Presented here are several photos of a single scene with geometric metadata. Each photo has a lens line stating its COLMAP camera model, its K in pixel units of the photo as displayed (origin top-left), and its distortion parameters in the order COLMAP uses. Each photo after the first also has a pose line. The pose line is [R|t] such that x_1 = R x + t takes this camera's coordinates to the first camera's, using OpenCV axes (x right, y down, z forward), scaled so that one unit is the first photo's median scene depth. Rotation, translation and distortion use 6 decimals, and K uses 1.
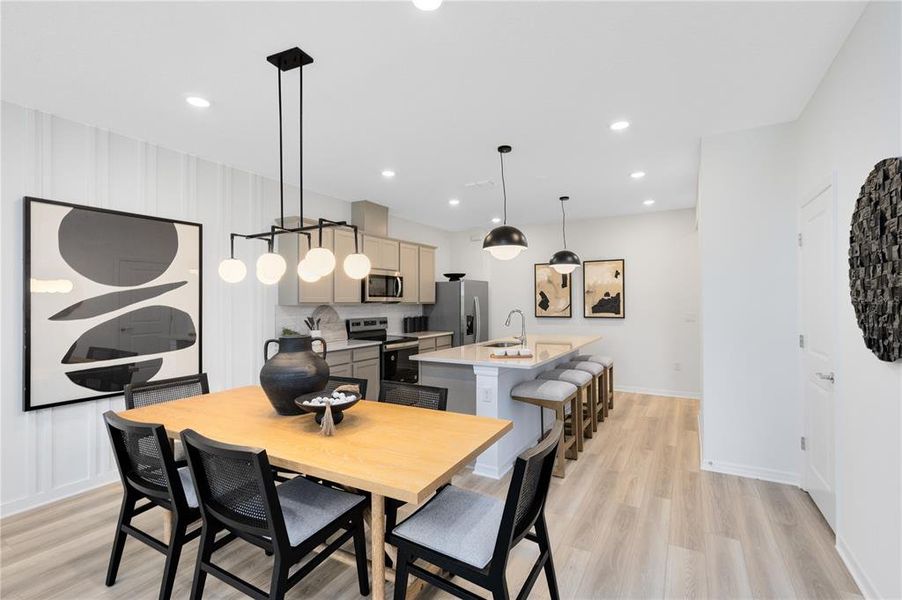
lens RADIAL K [[406.0, 0, 451.0], [0, 406.0, 300.0], [0, 0, 1]] dist [0.003133, -0.000056]
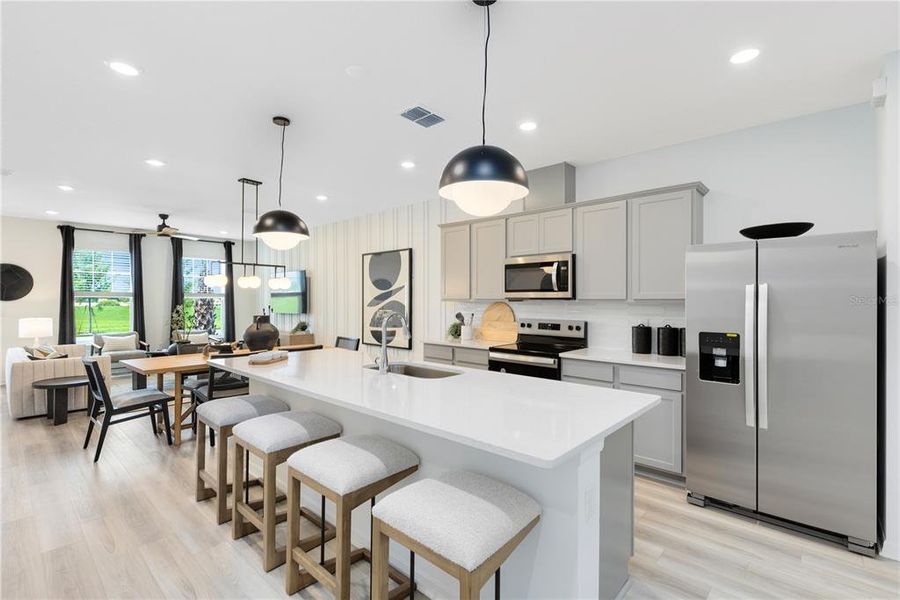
lens RADIAL K [[405.1, 0, 450.0], [0, 405.1, 300.0], [0, 0, 1]] dist [0.003133, -0.000056]
pose [[-0.199786, 0.004636, -0.979829, 0.605150], [0.003141, 0.999987, 0.004091, 0.003726], [0.979835, -0.002261, -0.199797, 1.014663]]
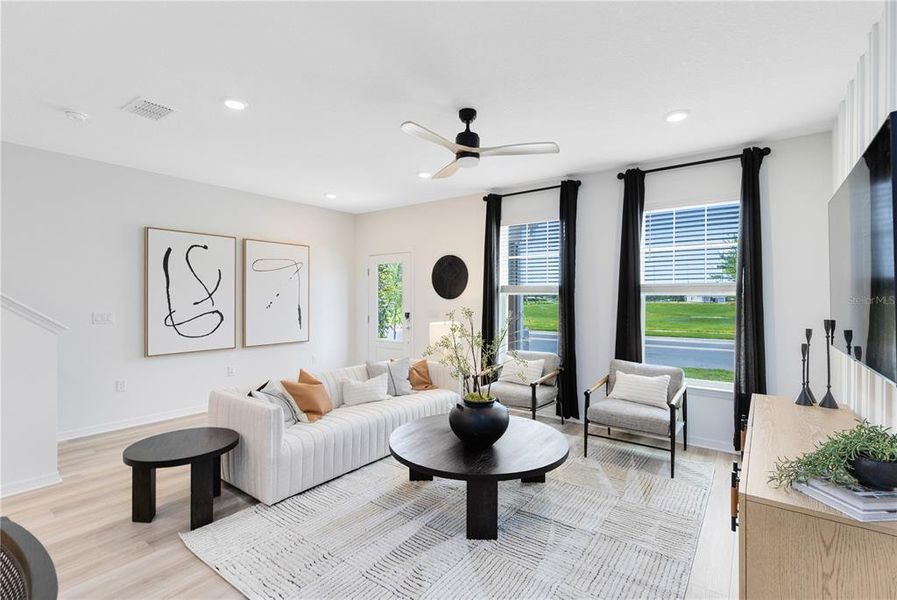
lens RADIAL K [[419.7, 0, 444.5], [0, 419.7, 295.8], [0, 0, 1]] dist [0.027977, 0.000111]
pose [[-0.992583, 0.005318, 0.121455, -0.454240], [0.004411, 0.999960, -0.007735, 0.005131], [-0.121491, -0.007142, -0.992567, 0.506199]]
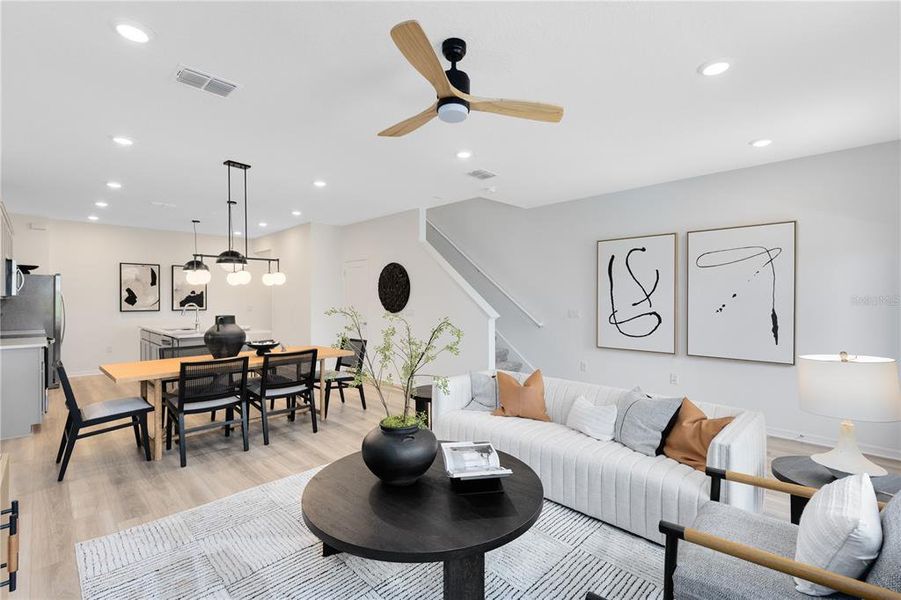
lens RADIAL K [[410.7, 0, 450.5], [0, 410.7, 300.0], [0, 0, 1]] dist [-0.002061, -0.000474]
pose [[0.257263, 0.003792, 0.966334, -0.818083], [-0.008316, 0.999964, -0.001710, 0.007220], [-0.966306, -0.007596, 0.257286, -0.176722]]
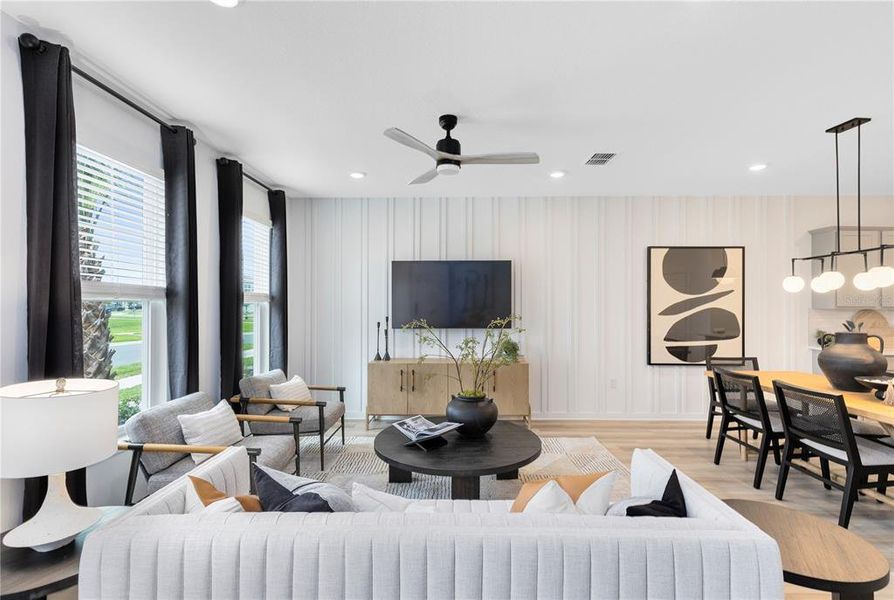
lens RADIAL K [[412.5, 0, 450.0], [0, 412.5, 301.9], [0, 0, 1]] dist [0.001428, 0.000320]
pose [[0.484559, 0.001780, -0.874757, 0.067502], [-0.001981, 0.999998, 0.000937, -0.003645], [0.874756, 0.001279, 0.484561, -0.338251]]
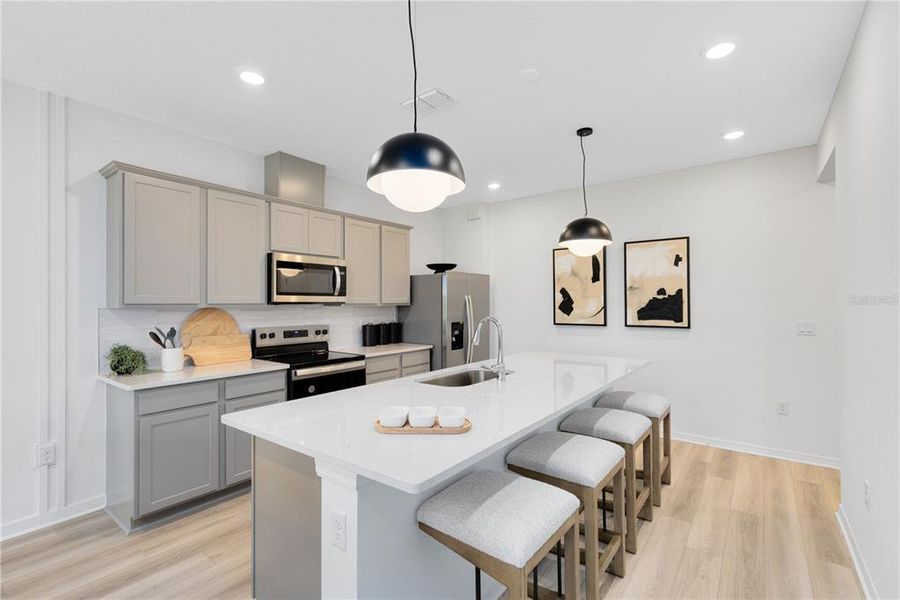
lens RADIAL K [[405.1, 0, 450.0], [0, 405.1, 300.0], [0, 0, 1]] dist [0.003133, -0.000056]
pose [[0.992329, -0.000009, -0.123622, 0.151192], [-0.000244, 0.999998, -0.002029, 0.001253], [0.123622, 0.002044, 0.992327, 0.368599]]
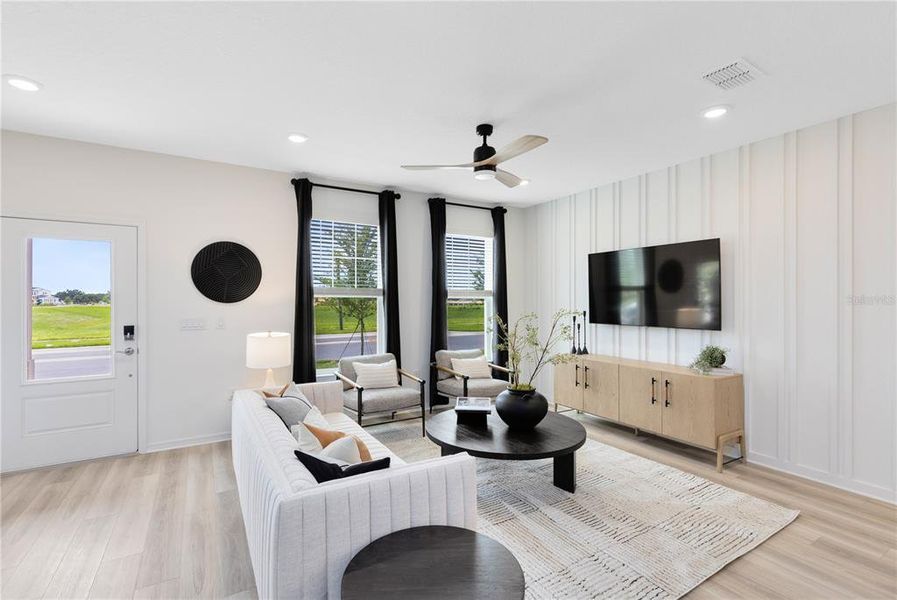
lens RADIAL K [[413.9, 0, 451.5], [0, 413.9, 301.9], [0, 0, 1]] dist [0.001428, 0.000320]
pose [[-0.475849, 0.011892, -0.879447, 0.138164], [0.008264, 0.999925, 0.009050, -0.000232], [0.879488, -0.002961, -0.475911, 0.172594]]
